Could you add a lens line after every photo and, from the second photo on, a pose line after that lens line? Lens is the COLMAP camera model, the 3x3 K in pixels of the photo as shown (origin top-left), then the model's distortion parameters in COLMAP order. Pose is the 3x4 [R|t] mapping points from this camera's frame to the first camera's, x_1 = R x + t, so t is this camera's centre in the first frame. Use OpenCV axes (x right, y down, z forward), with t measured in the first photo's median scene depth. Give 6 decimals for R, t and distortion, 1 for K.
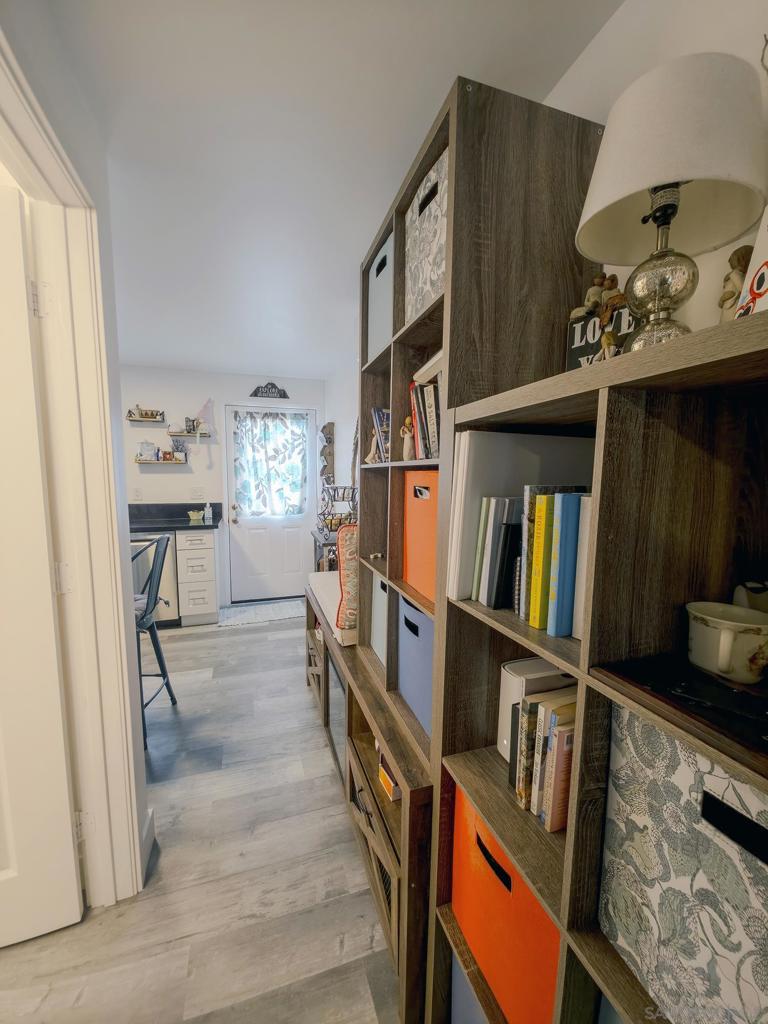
lens RADIAL K [[407.1, 0, 387.1], [0, 407.1, 513.7], [0, 0, 1]] dist [0.000530, -0.001034]
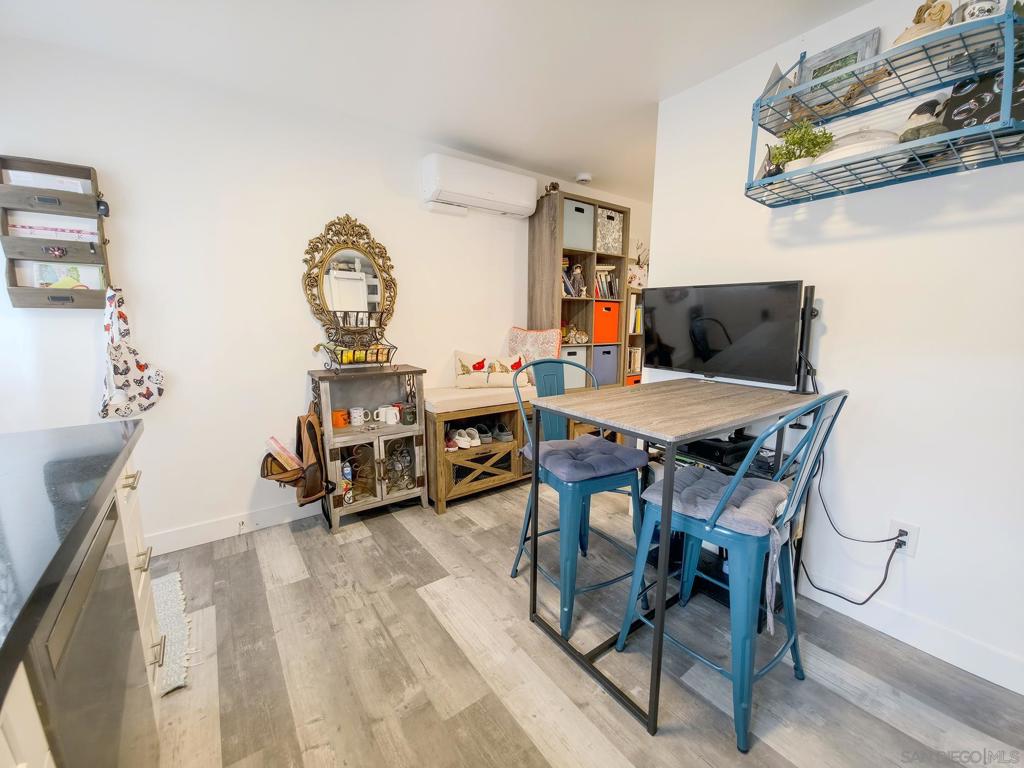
lens RADIAL K [[407.1, 0, 516.3], [0, 407.1, 385.2], [0, 0, 1]] dist [0.000530, -0.001034]
pose [[-0.305223, -0.160662, 0.938630, -0.715122], [0.085249, 0.977098, 0.194967, -0.034531], [-0.948458, 0.139526, -0.284536, 0.687063]]
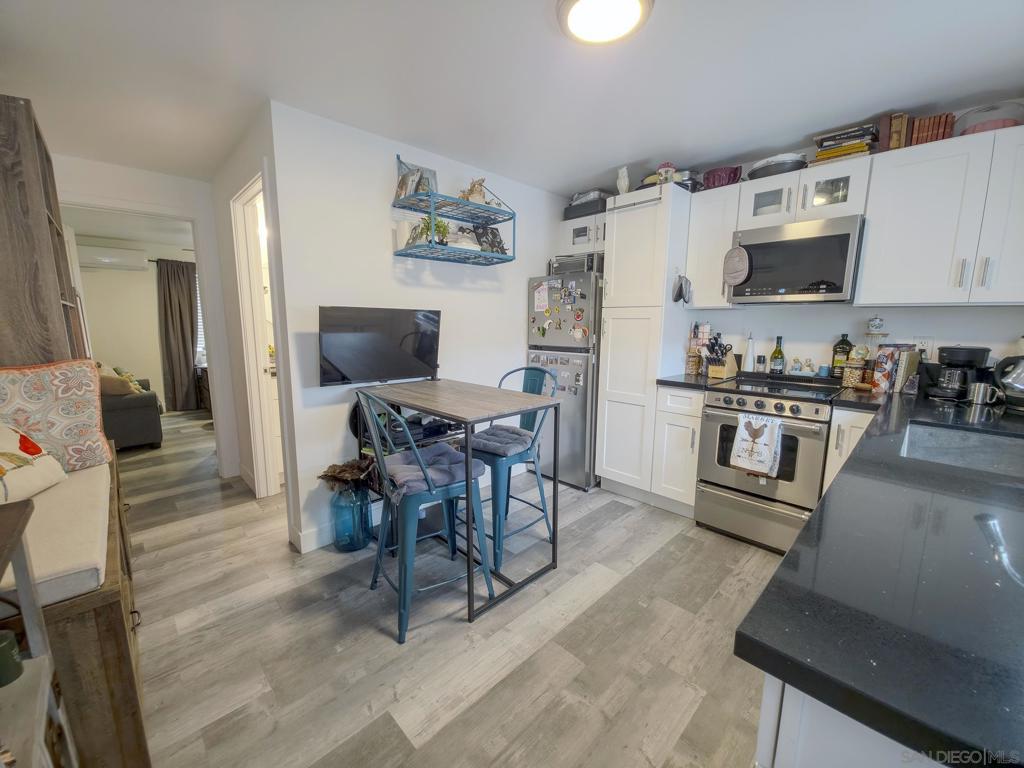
lens RADIAL K [[407.1, 0, 507.2], [0, 407.1, 383.3], [0, 0, 1]] dist [0.000530, -0.001034]
pose [[-0.906216, 0.053582, -0.419405, -0.246048], [-0.050344, 0.971207, 0.232858, -0.075591], [0.419806, 0.232134, -0.877426, 0.926561]]
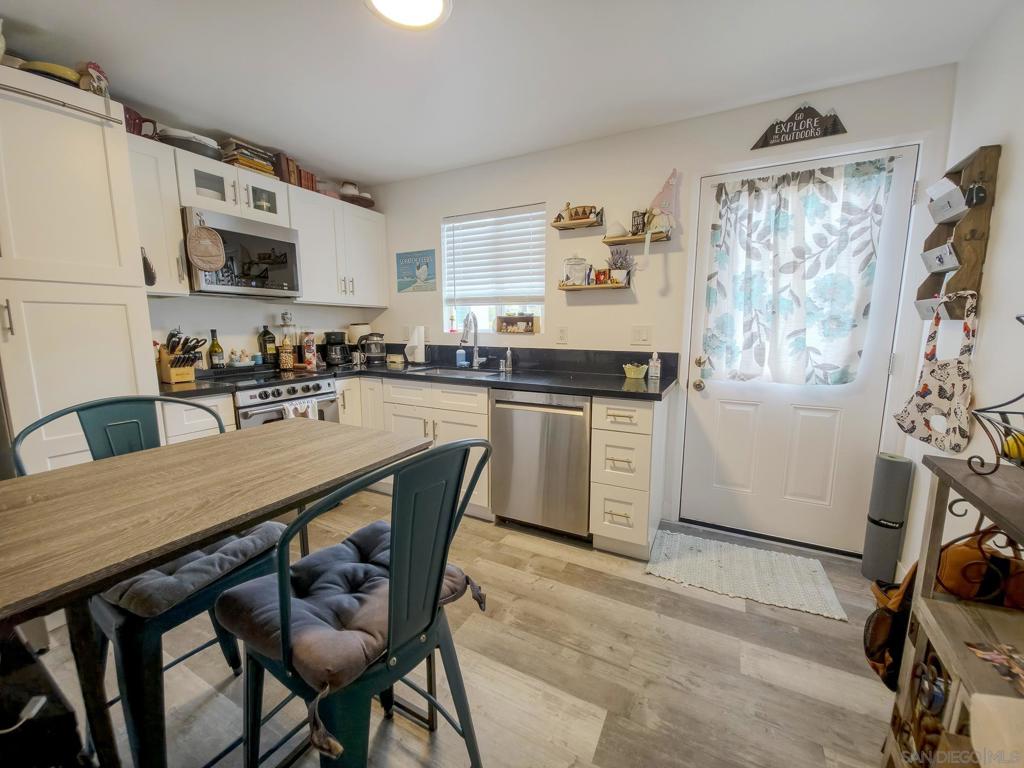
lens RADIAL K [[407.1, 0, 511.9], [0, 407.1, 385.7], [0, 0, 1]] dist [0.000530, -0.001034]
pose [[0.685923, 0.103446, -0.720284, -0.144384], [-0.063203, 0.994572, 0.082651, -0.013554], [0.724925, -0.011168, 0.688738, 0.423525]]
